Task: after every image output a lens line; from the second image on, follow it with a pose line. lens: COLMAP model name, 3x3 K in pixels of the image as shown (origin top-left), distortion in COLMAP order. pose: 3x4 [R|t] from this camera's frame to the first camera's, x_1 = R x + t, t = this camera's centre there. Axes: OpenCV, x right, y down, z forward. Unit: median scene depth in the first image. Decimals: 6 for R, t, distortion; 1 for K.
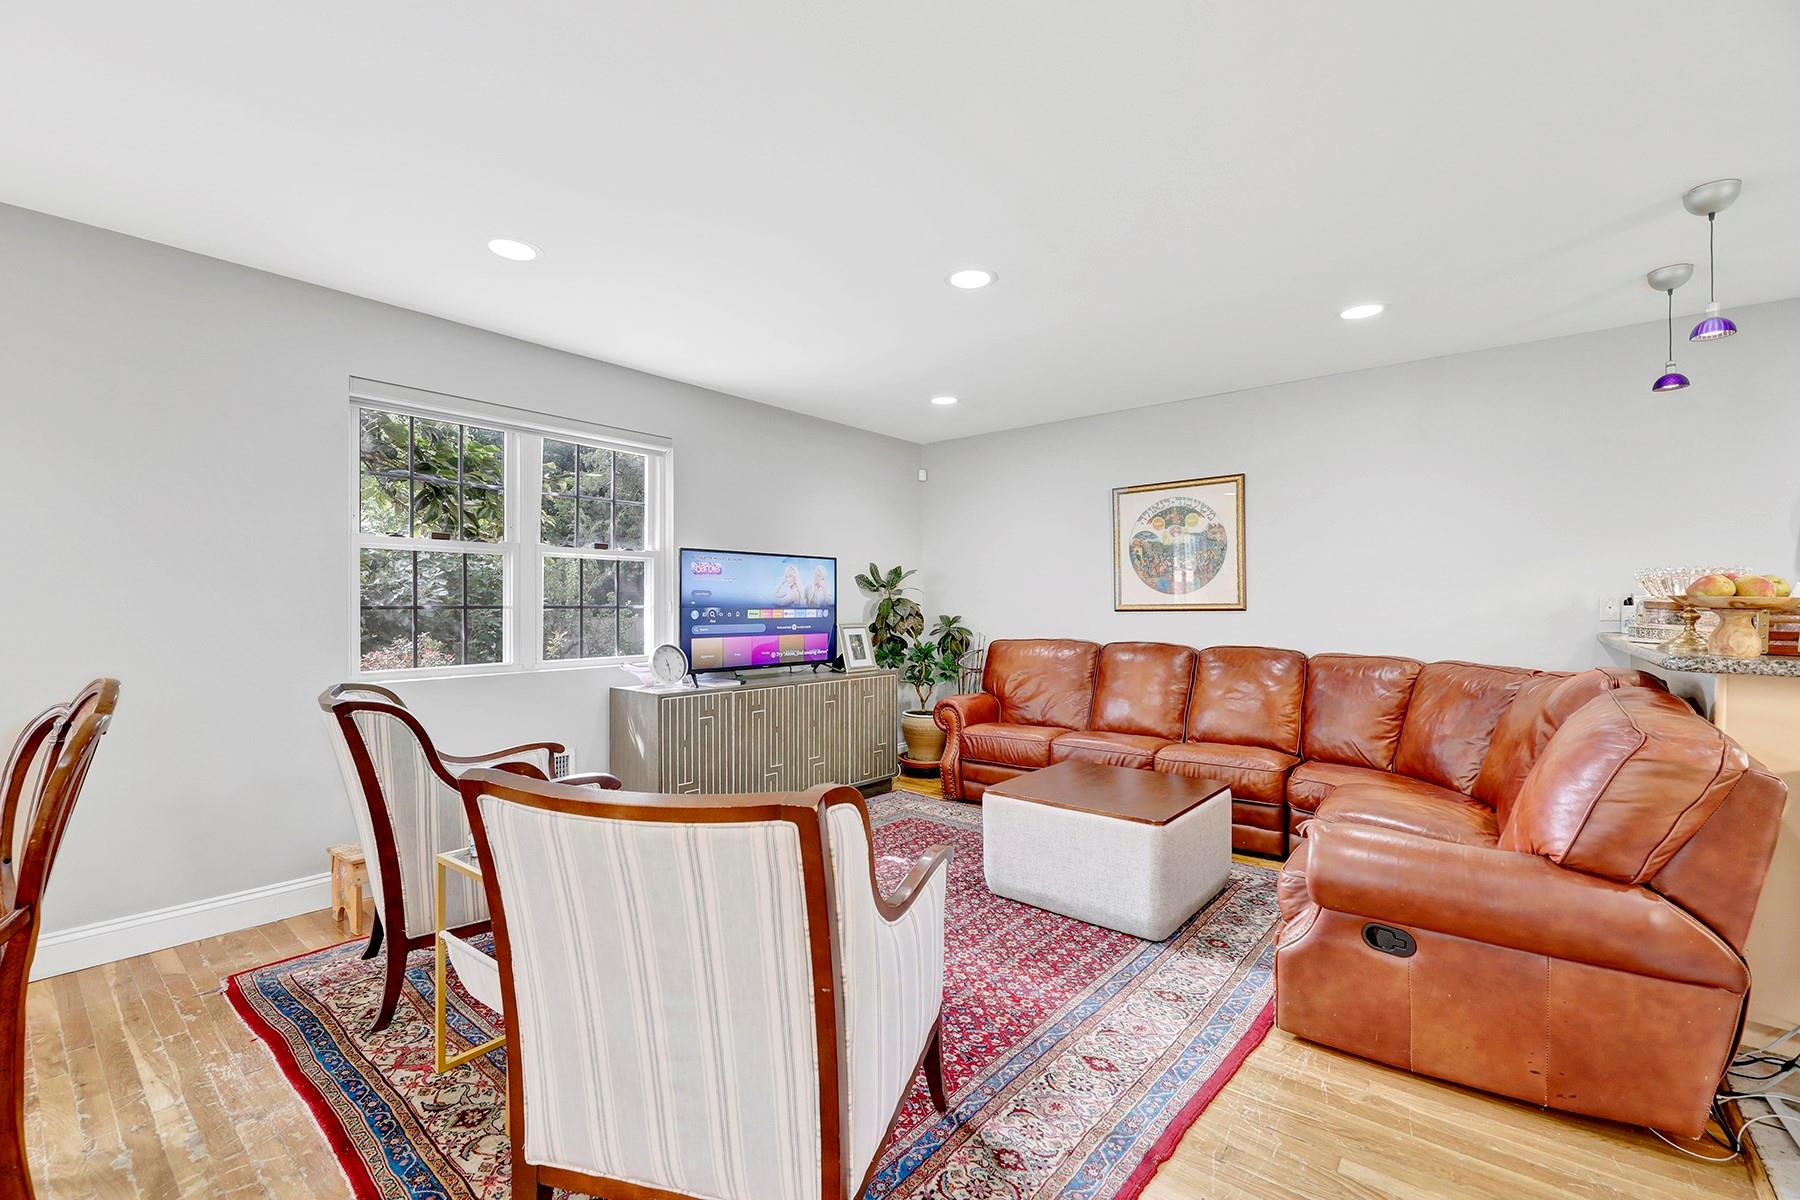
lens RADIAL K [[742.6, 0, 888.3], [0, 742.6, 606.5], [0, 0, 1]] dist [0.001223, -0.003297]
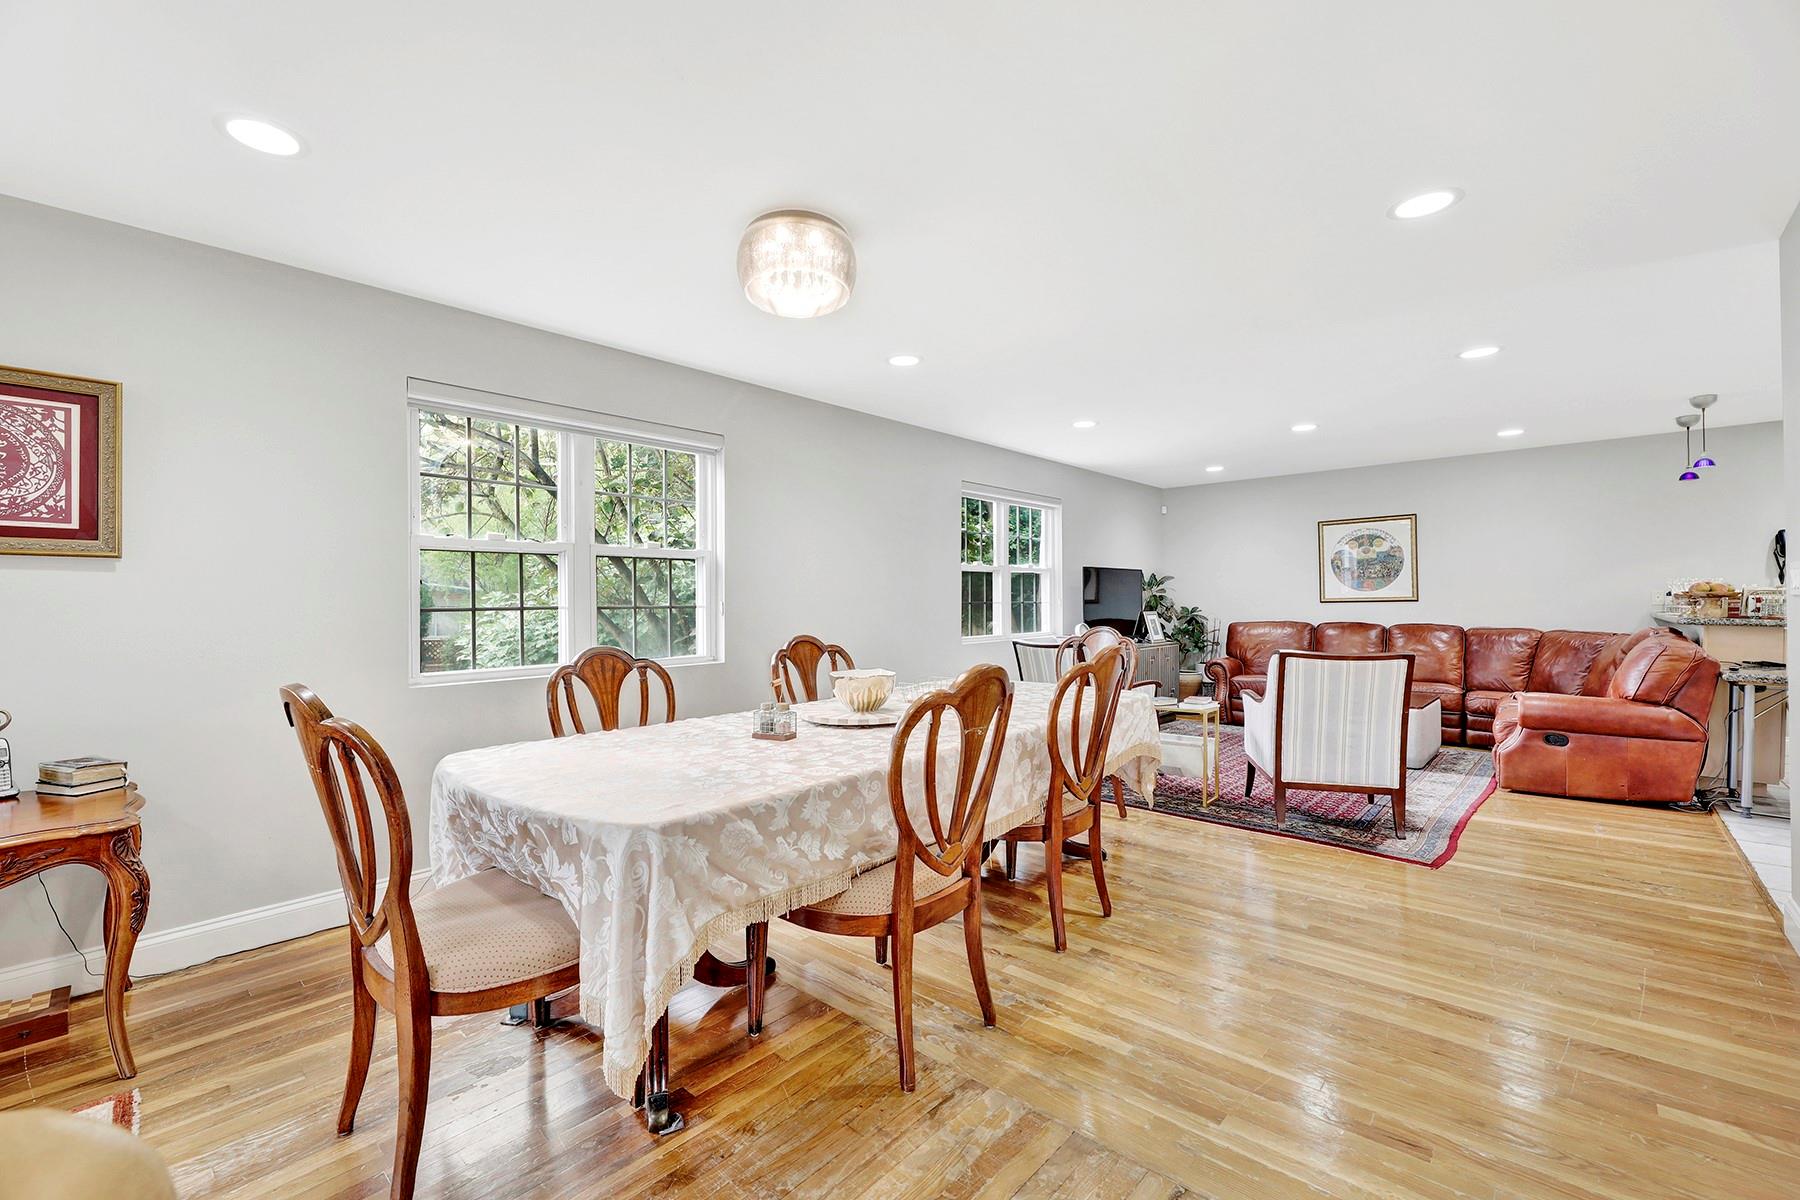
lens RADIAL K [[737.6, 0, 900.0], [0, 737.6, 600.0], [0, 0, 1]] dist [0.000812, -0.000192]
pose [[0.999269, -0.008158, -0.037347, -0.825420], [0.008024, 0.999961, -0.003723, 0.000005], [0.037376, 0.003421, 0.999295, -0.891217]]
